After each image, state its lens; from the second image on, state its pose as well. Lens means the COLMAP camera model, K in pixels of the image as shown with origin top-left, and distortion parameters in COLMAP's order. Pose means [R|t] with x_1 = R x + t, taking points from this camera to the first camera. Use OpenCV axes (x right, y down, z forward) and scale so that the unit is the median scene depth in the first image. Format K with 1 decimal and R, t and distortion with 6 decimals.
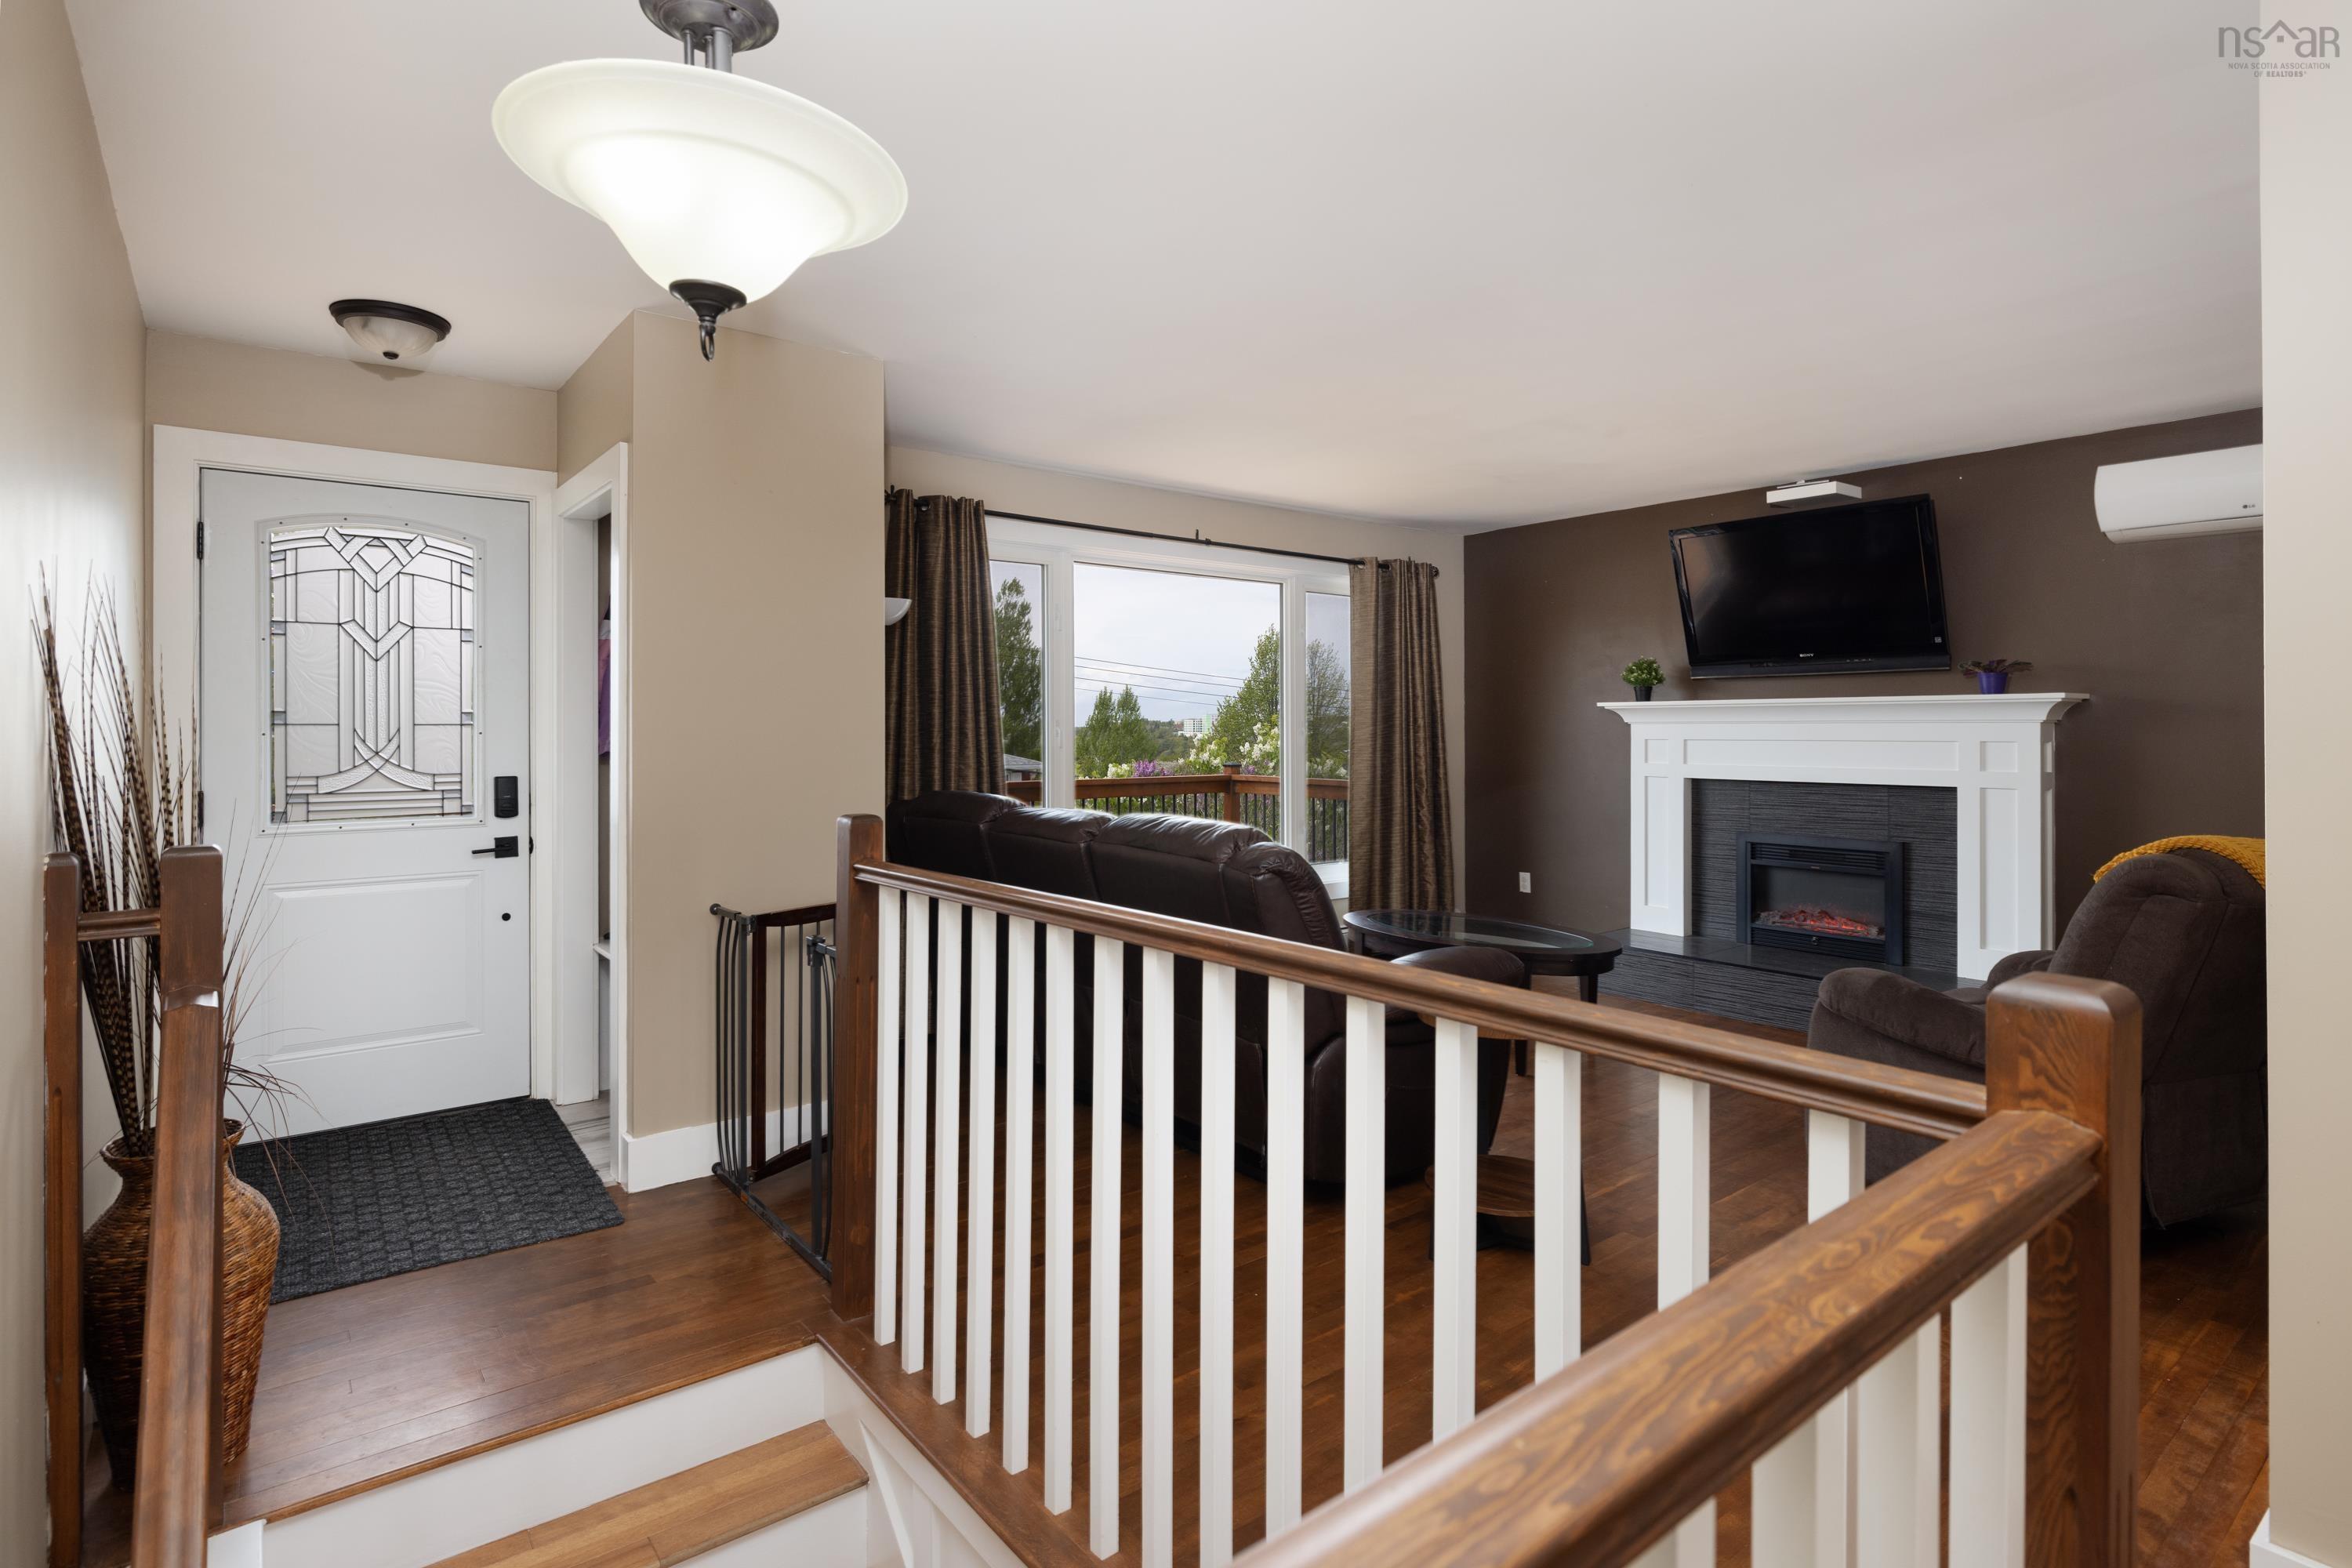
lens RADIAL K [[1171.6, 0, 1171.9], [0, 1171.6, 723.2], [0, 0, 1]] dist [-0.002448, 0.006630]
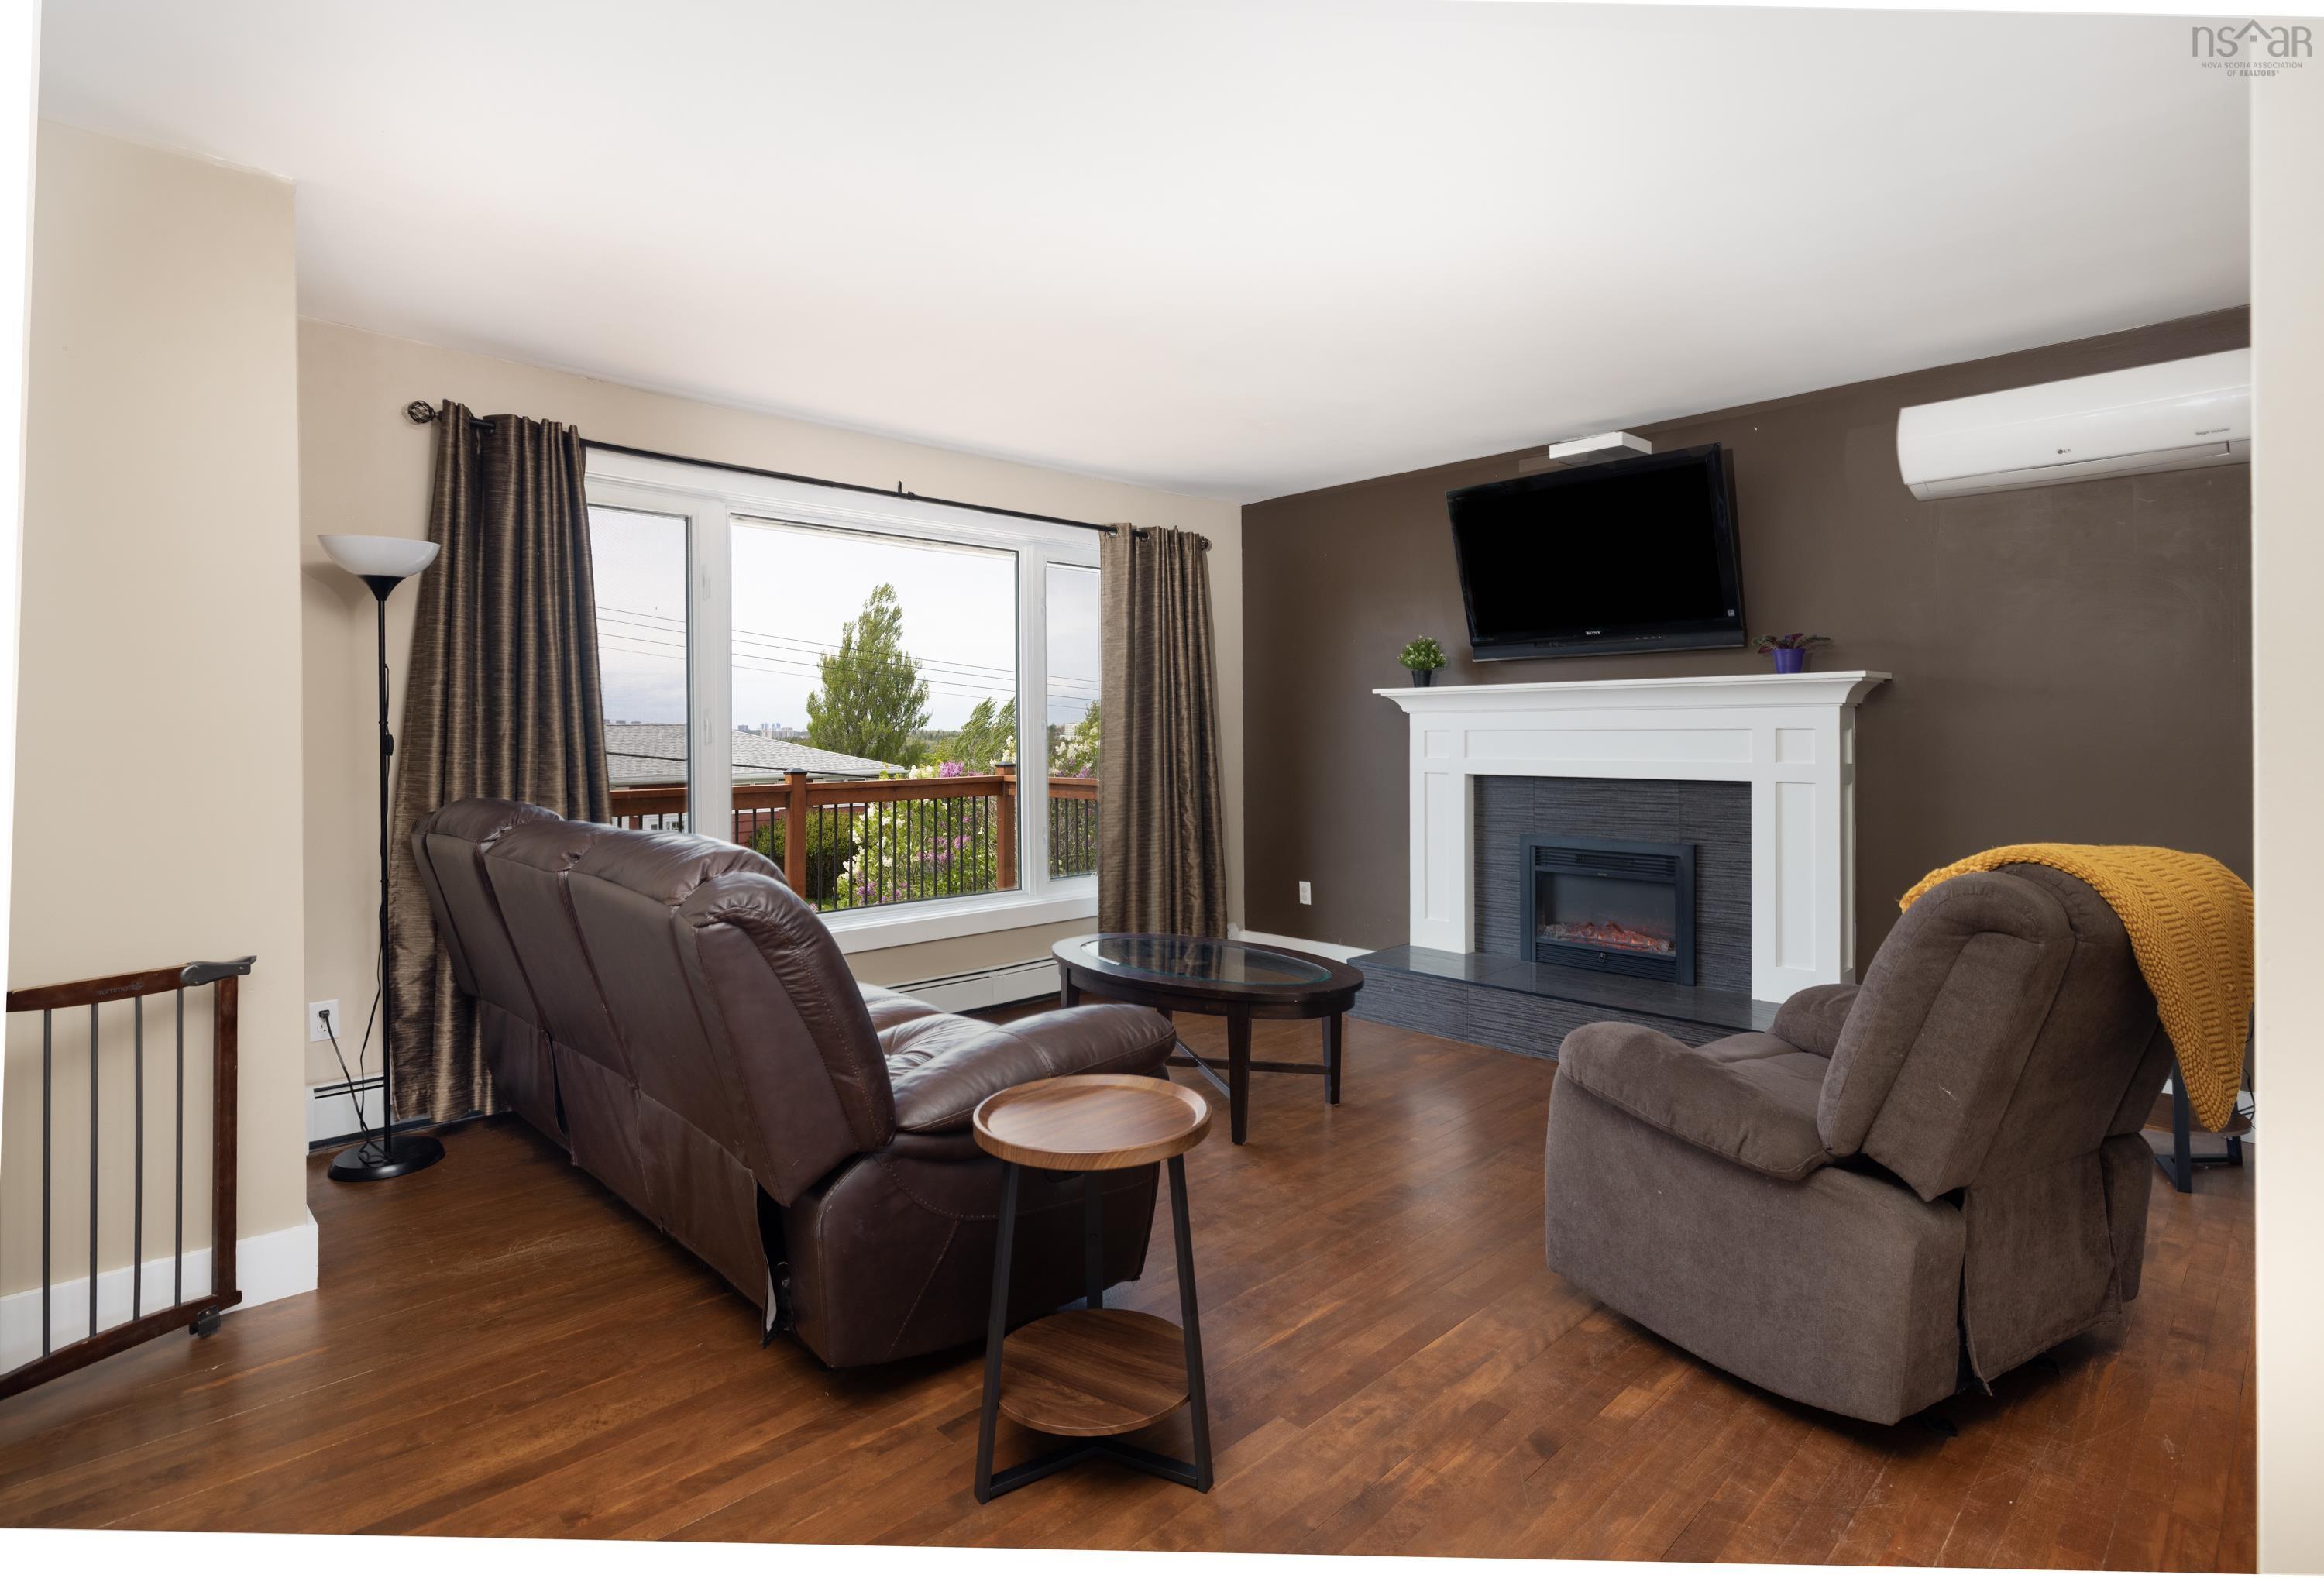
lens RADIAL K [[1165.0, 0, 1165.2], [0, 1165.0, 735.3], [0, 0, 1]] dist [0.003257, 0.000072]
pose [[0.994101, -0.004878, 0.108347, 0.122210], [0.003987, 0.999957, 0.008432, 0.009540], [-0.108384, -0.007950, 0.994077, 0.158410]]
